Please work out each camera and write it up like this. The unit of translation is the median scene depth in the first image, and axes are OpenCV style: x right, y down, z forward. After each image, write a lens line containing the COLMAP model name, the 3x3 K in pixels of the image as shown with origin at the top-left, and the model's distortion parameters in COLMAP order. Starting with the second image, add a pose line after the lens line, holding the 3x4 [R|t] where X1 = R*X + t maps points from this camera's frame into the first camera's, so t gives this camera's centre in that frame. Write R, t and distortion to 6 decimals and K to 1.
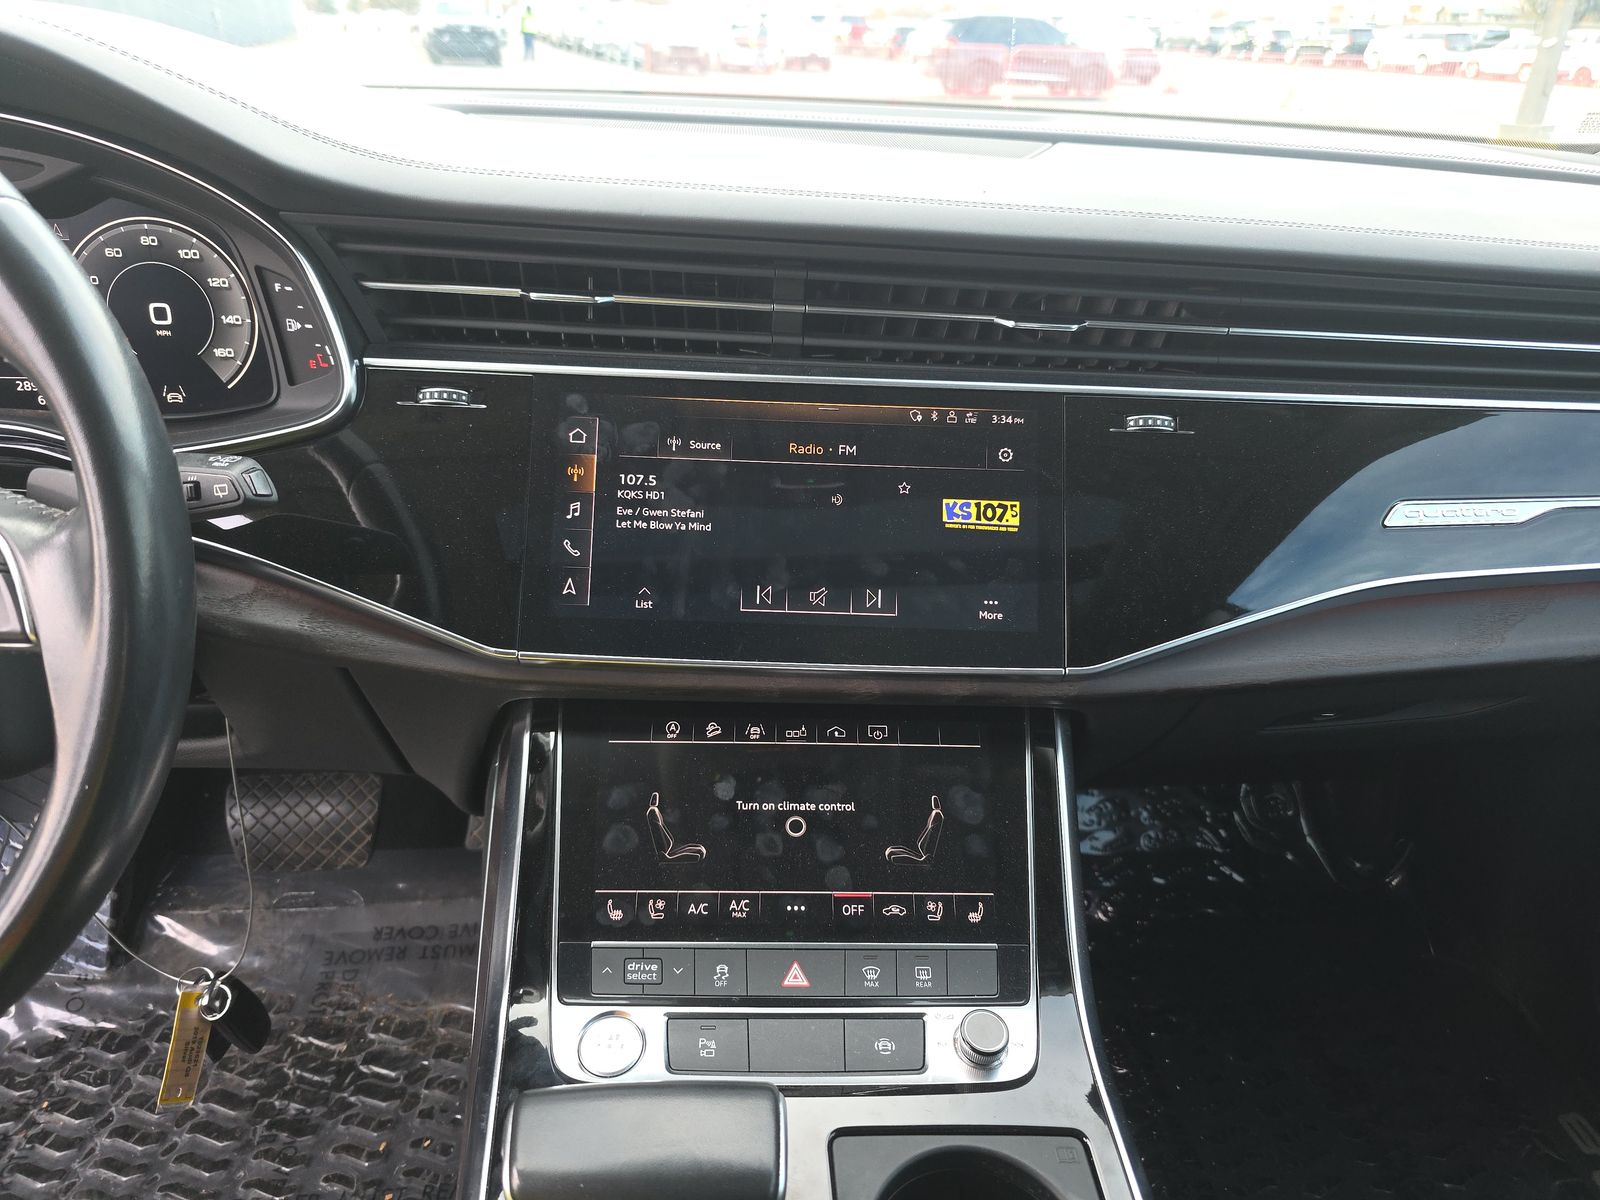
lens RADIAL K [[1064.0, 0, 797.4], [0, 1064.0, 575.1], [0, 0, 1]] dist [0.060663, -0.067862]
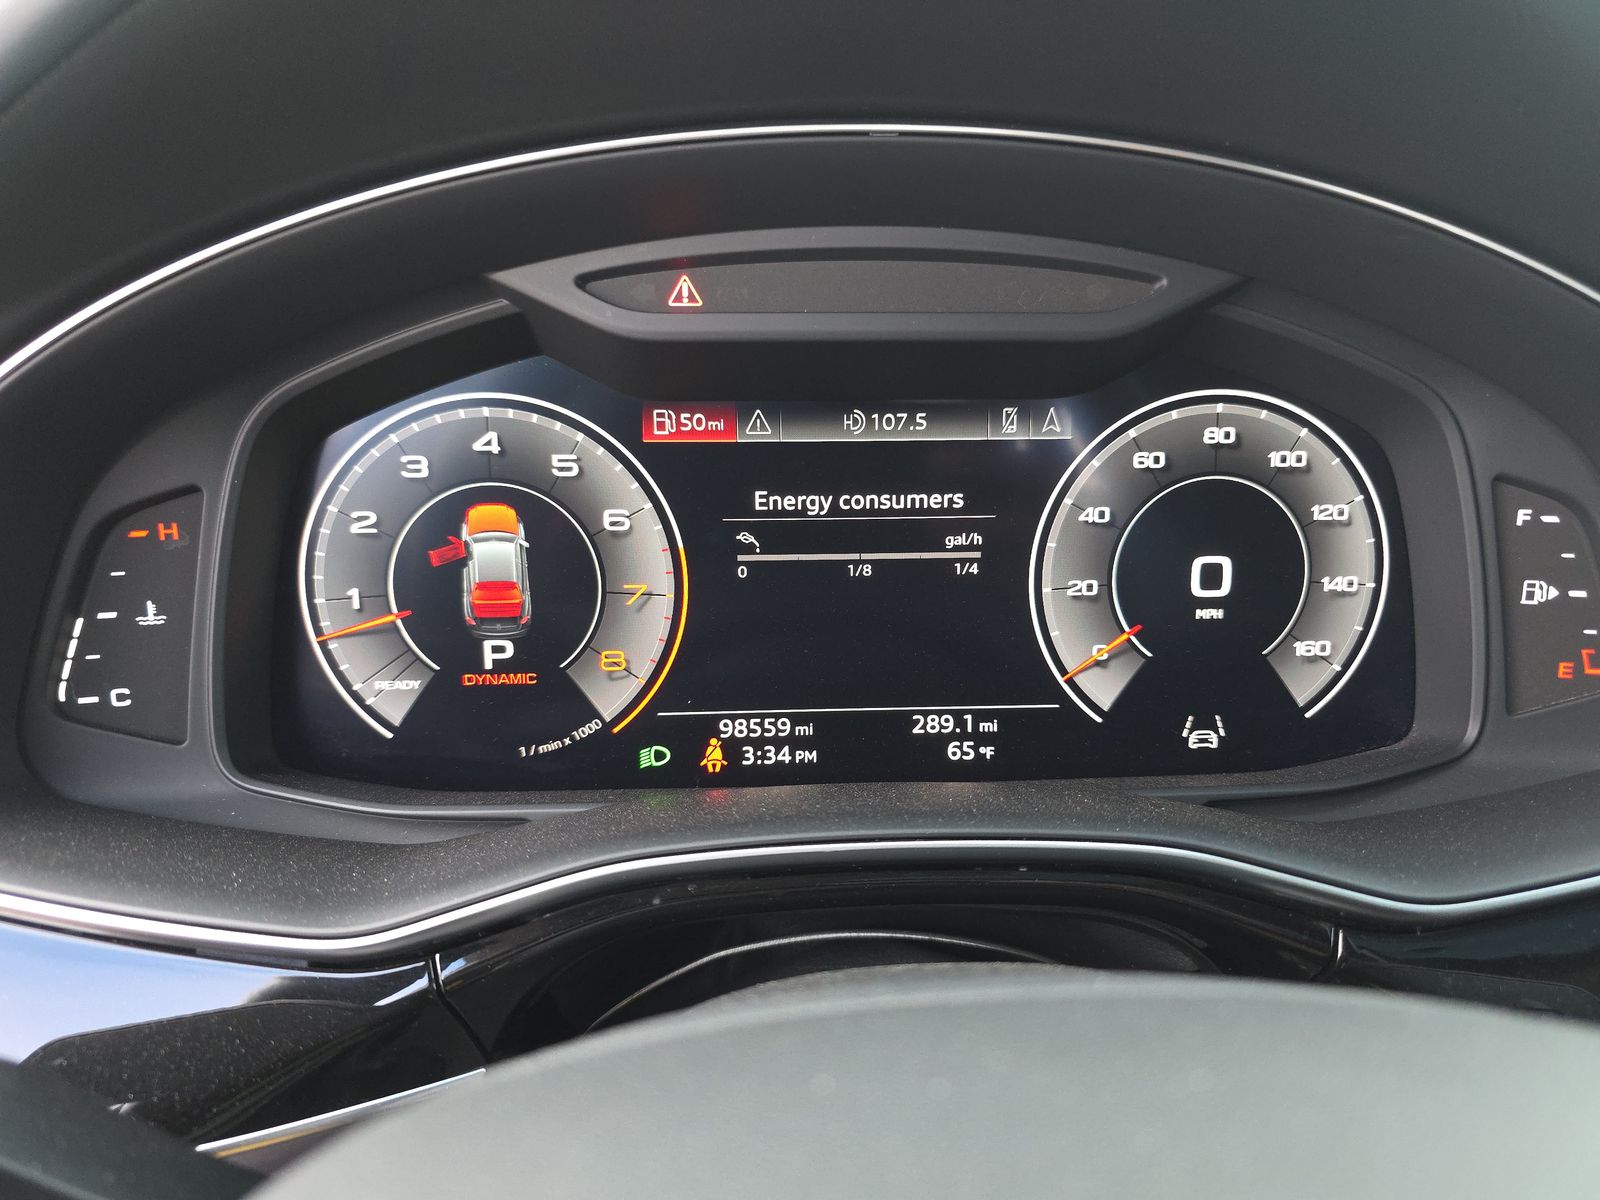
lens RADIAL K [[1089.2, 0, 800.0], [0, 1089.2, 600.0], [0, 0, 1]] dist [-0.003469, -0.001716]
pose [[0.998625, -0.023927, -0.046651, -0.797521], [0.014673, 0.981780, -0.189455, -0.145752], [0.050334, 0.188510, 0.980781, 0.522075]]
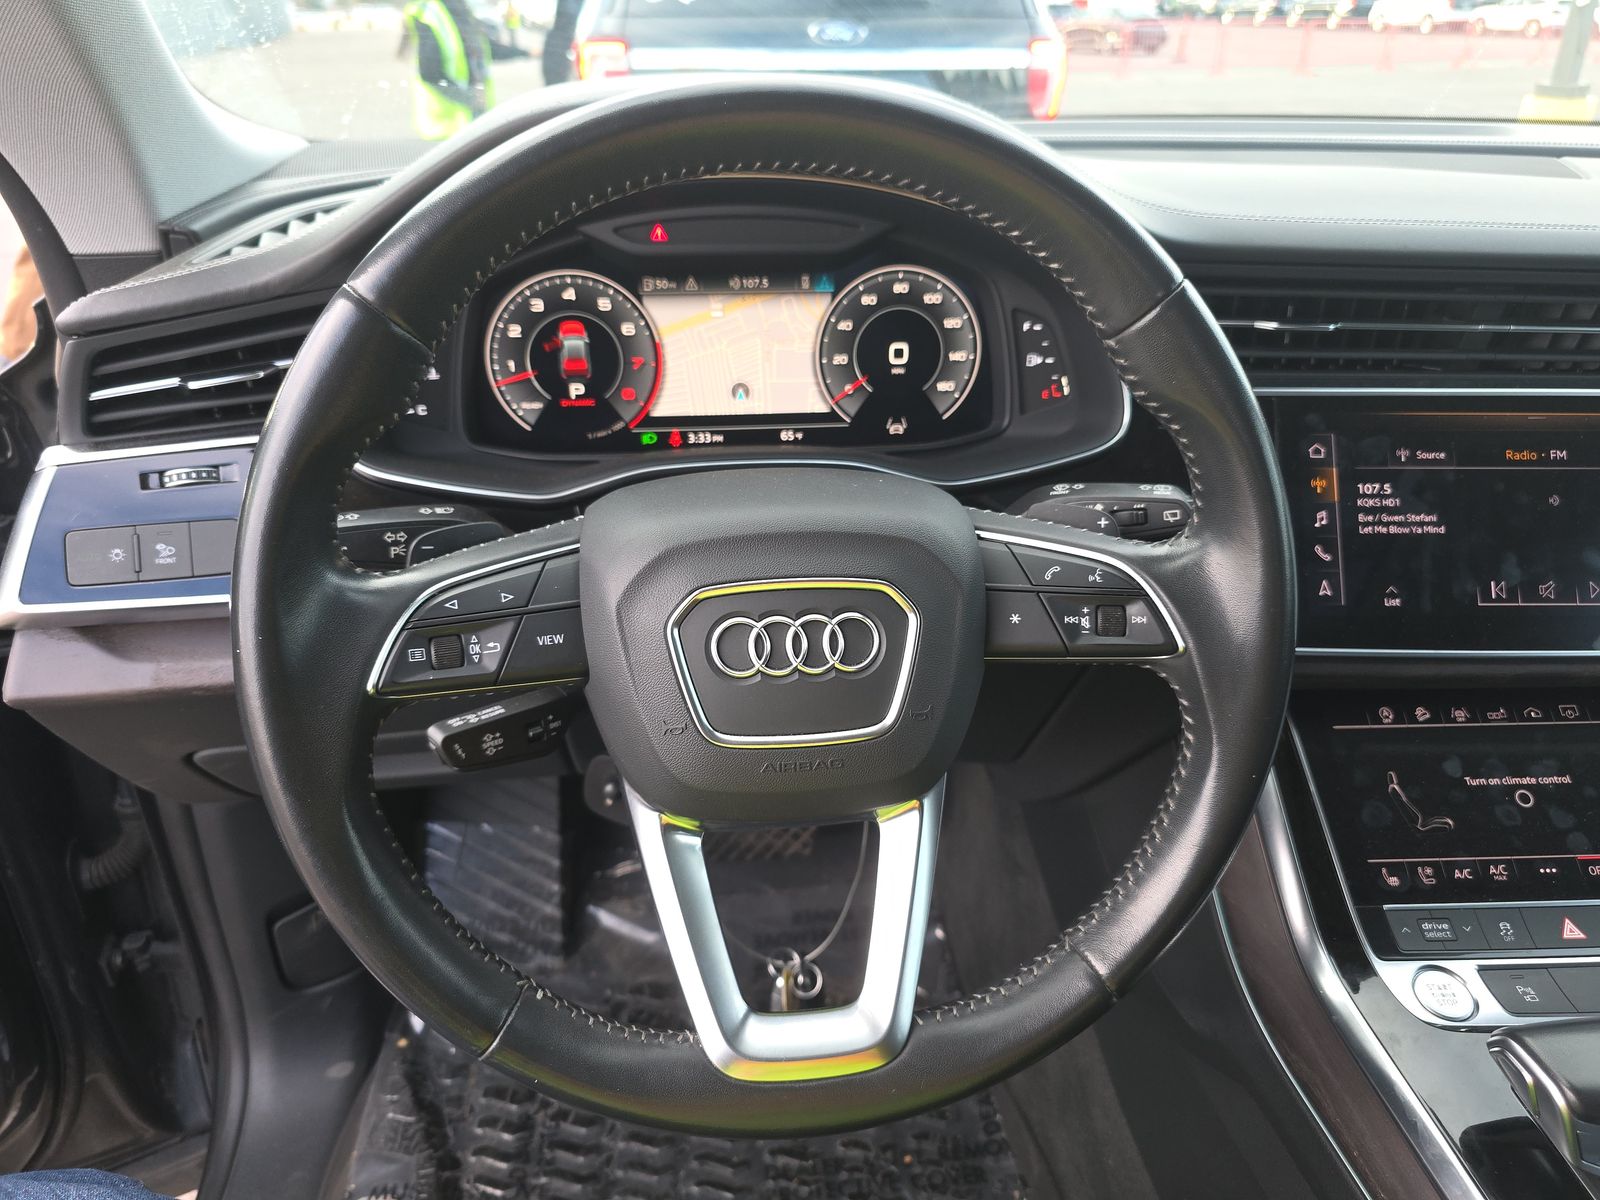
lens RADIAL K [[1075.9, 0, 793.8], [0, 1075.9, 582.6], [0, 0, 1]] dist [0.056309, -0.042374]
pose [[0.999343, -0.033697, 0.013381, -0.758510], [0.033445, 0.999266, 0.018655, -0.033461], [-0.014000, -0.018195, 0.999736, -0.115485]]
